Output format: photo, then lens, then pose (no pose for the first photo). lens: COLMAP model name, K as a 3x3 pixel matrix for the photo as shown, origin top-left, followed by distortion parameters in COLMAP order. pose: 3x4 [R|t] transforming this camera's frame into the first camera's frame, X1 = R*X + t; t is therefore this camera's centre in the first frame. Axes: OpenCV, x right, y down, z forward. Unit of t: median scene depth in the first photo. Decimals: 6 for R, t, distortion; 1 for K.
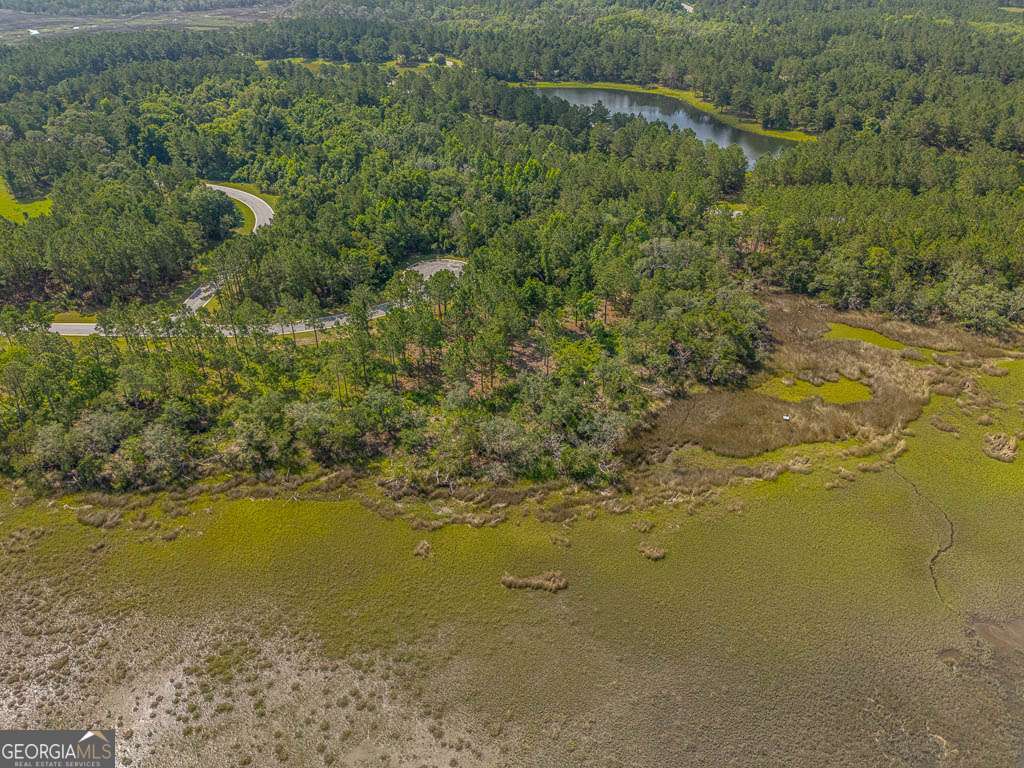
lens RADIAL K [[771.5, 0, 510.1], [0, 771.5, 383.5], [0, 0, 1]] dist [0.055254, -0.079761]
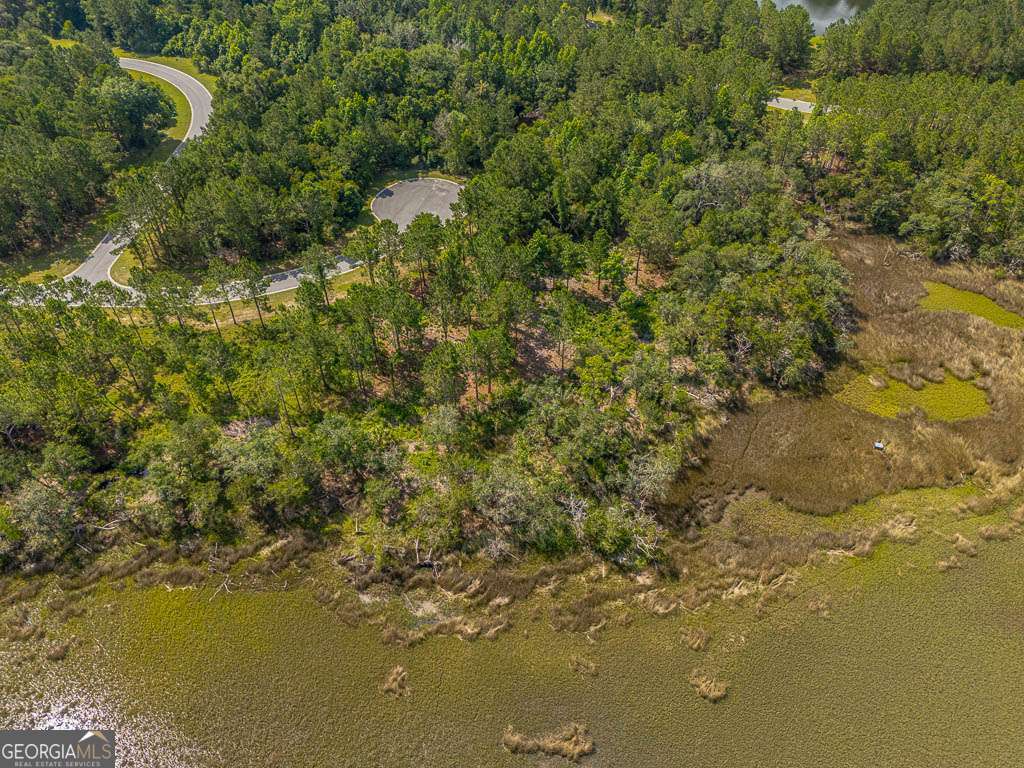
lens RADIAL K [[771.5, 0, 510.1], [0, 771.5, 383.5], [0, 0, 1]] dist [0.055254, -0.079761]
pose [[0.999996, -0.002643, -0.001406, -0.002434], [0.002875, 0.978771, 0.204937, -0.158656], [0.000835, -0.204940, 0.978774, 0.250877]]
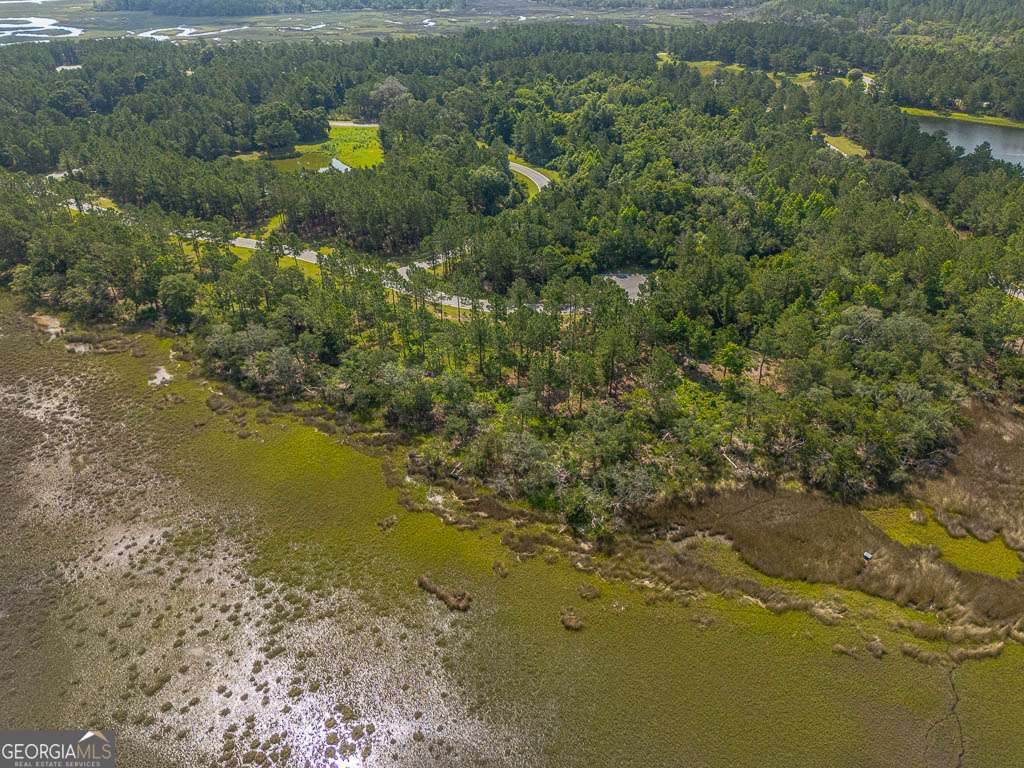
lens RADIAL K [[771.5, 0, 510.1], [0, 771.5, 383.5], [0, 0, 1]] dist [0.055254, -0.079761]
pose [[0.825020, 0.290562, -0.484681, 0.360418], [-0.290906, 0.953685, 0.076547, -0.072361], [0.484474, 0.077844, 0.871335, 0.105483]]
